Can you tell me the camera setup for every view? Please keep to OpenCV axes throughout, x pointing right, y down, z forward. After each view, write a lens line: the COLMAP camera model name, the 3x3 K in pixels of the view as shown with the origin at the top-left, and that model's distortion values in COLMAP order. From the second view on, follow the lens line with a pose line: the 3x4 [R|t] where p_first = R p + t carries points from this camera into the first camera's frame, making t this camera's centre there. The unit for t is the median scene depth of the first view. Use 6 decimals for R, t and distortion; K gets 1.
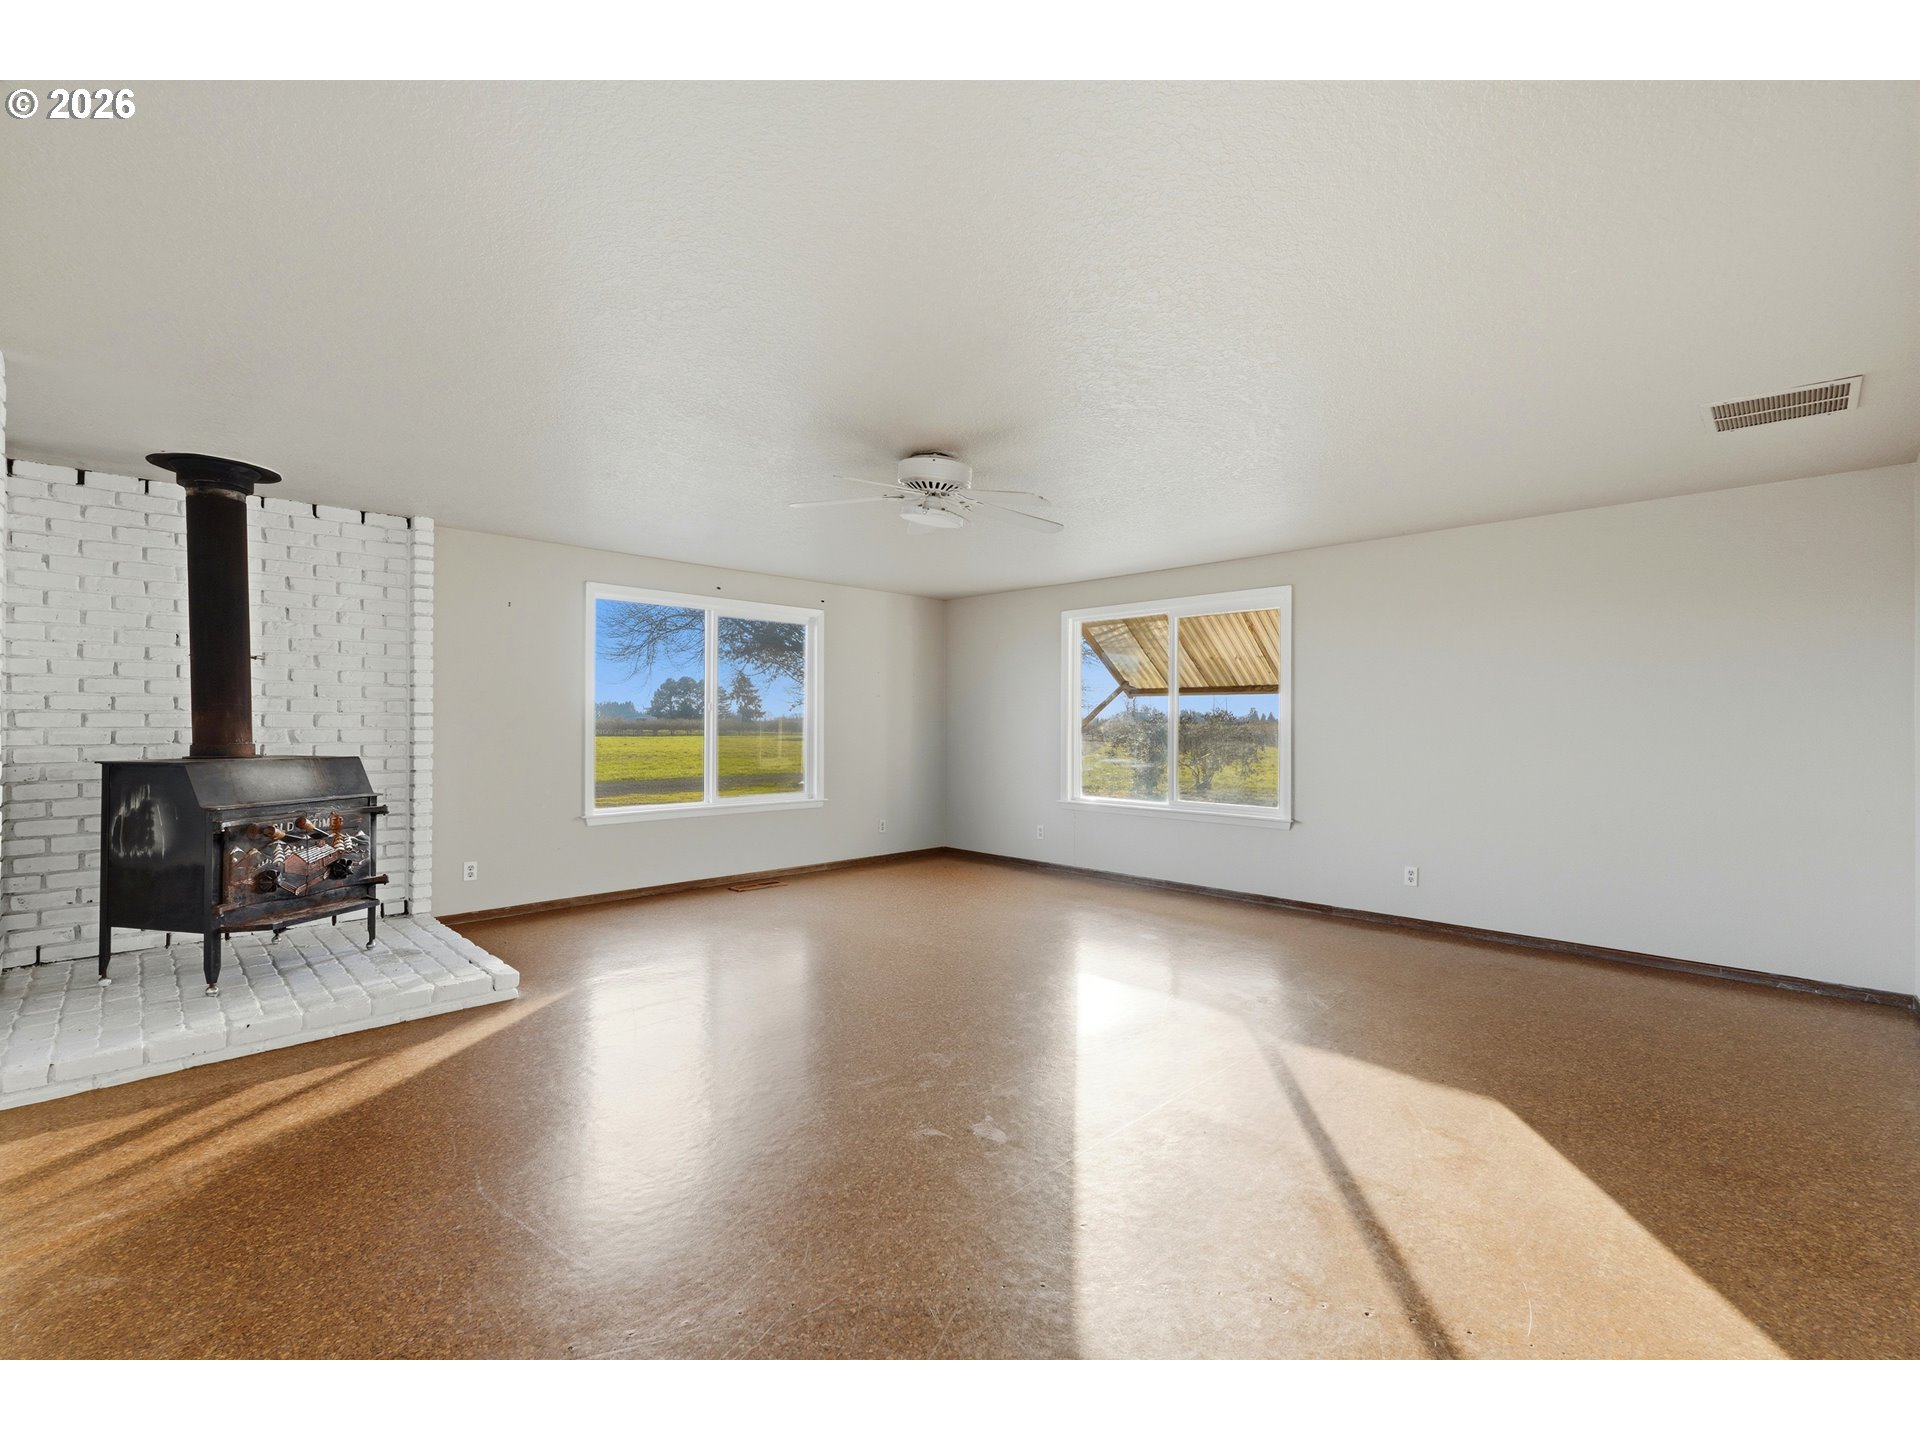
lens RADIAL K [[840.4, 0, 953.4], [0, 840.4, 721.4], [0, 0, 1]] dist [-0.001224, -0.000095]
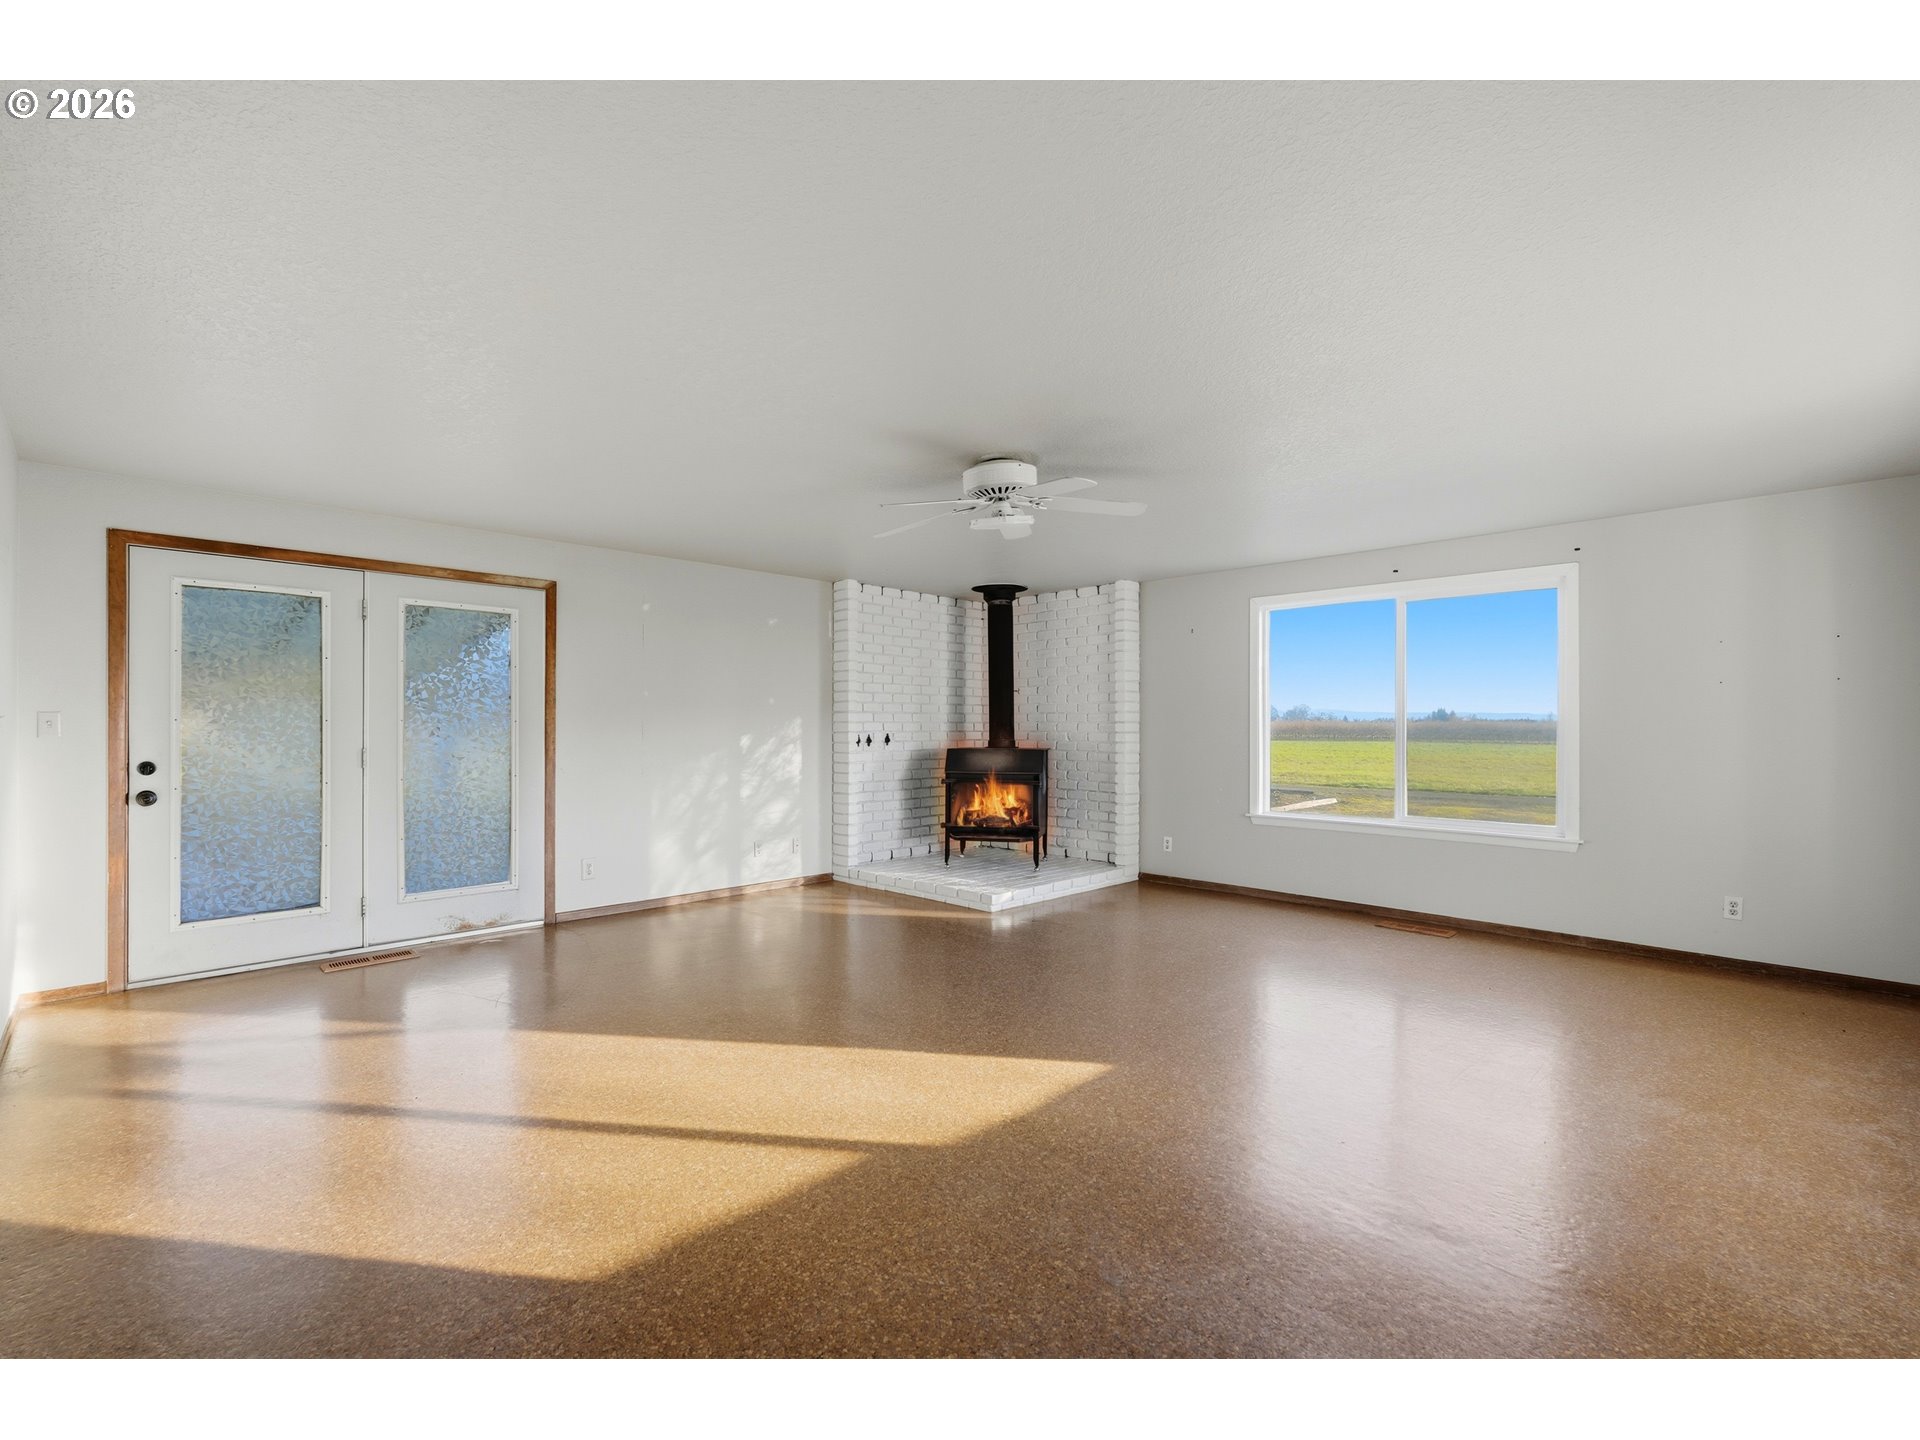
lens RADIAL K [[840.4, 0, 953.4], [0, 840.4, 721.4], [0, 0, 1]] dist [-0.001224, -0.000095]
pose [[-0.000746, -0.013524, -0.999908, 0.903789], [0.005352, 0.999894, -0.013528, 0.010016], [0.999985, -0.005361, -0.000674, 0.859582]]
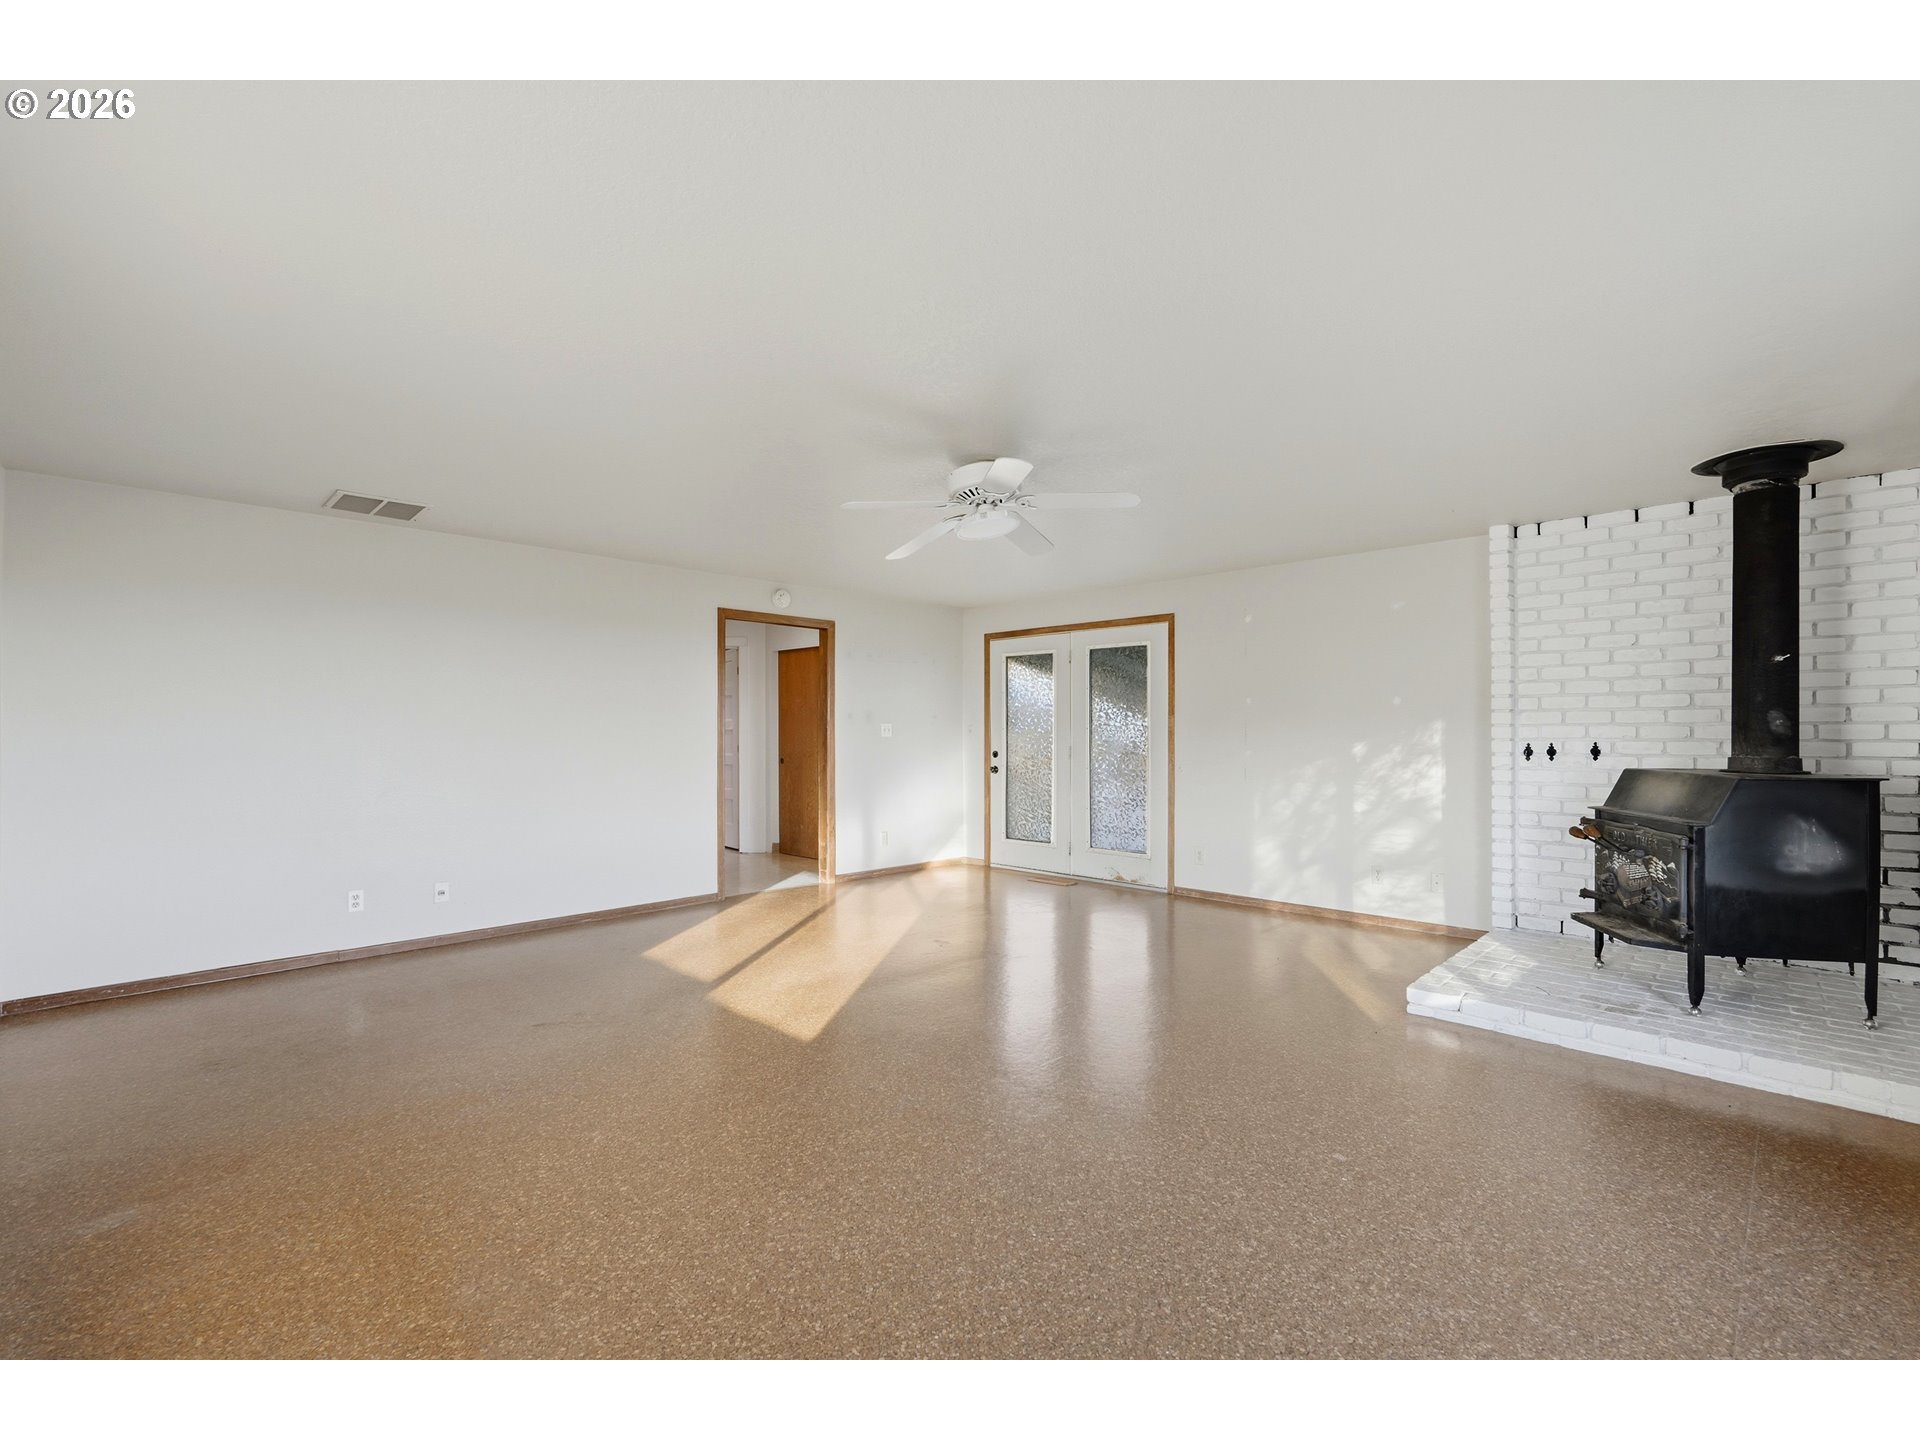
lens RADIAL K [[840.4, 0, 953.4], [0, 840.4, 721.4], [0, 0, 1]] dist [-0.001224, -0.000095]
pose [[-0.999937, -0.005873, -0.009528, 0.023923], [-0.005687, 0.999796, -0.019401, 0.009203], [0.009640, -0.019345, -0.999766, 1.824676]]
